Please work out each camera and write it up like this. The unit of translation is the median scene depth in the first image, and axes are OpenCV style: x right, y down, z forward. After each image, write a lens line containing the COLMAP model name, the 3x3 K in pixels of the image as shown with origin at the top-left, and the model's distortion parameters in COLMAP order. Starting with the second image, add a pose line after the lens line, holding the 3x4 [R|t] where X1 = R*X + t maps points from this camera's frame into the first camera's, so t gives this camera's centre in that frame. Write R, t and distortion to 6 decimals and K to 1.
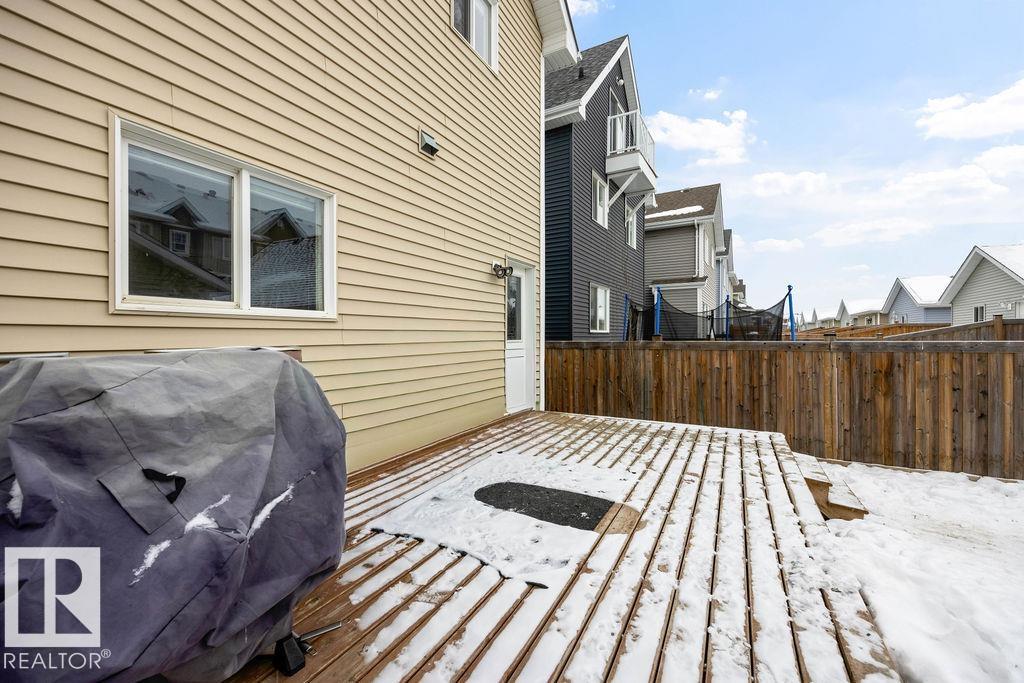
lens RADIAL K [[412.6, 0, 510.6], [0, 412.6, 337.1], [0, 0, 1]] dist [-0.000090, -0.000181]
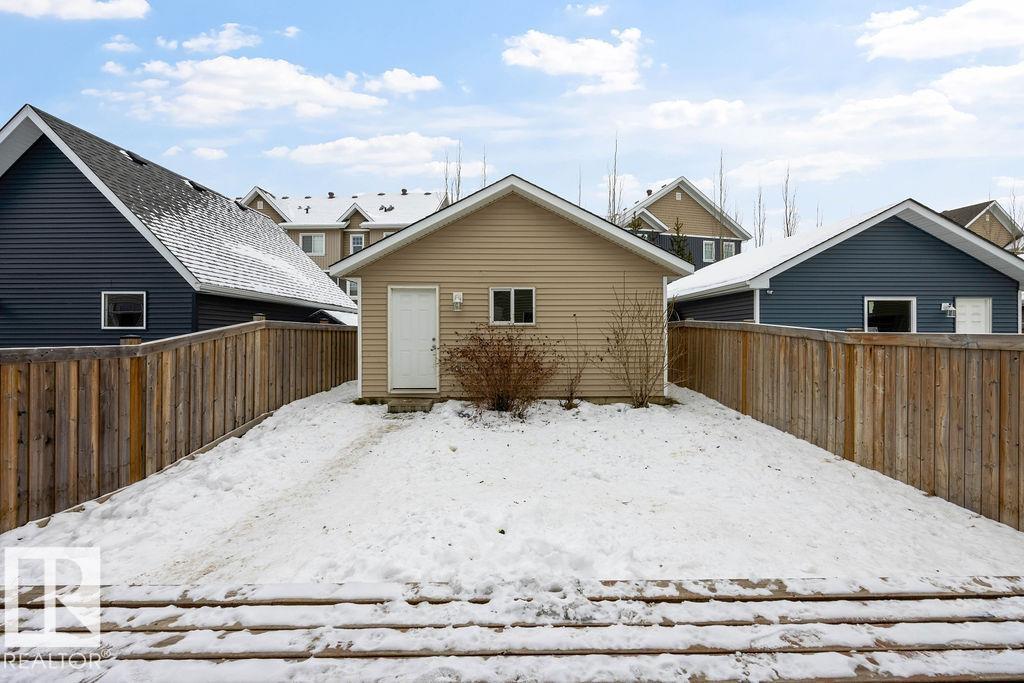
lens RADIAL K [[412.6, 0, 518.3], [0, 412.6, 334.2], [0, 0, 1]] dist [-0.000090, -0.000181]
pose [[-0.493482, 0.010988, 0.869687, -0.008568], [0.007636, 0.999936, -0.008300, -0.002715], [-0.869723, 0.002545, -0.493534, 0.603285]]
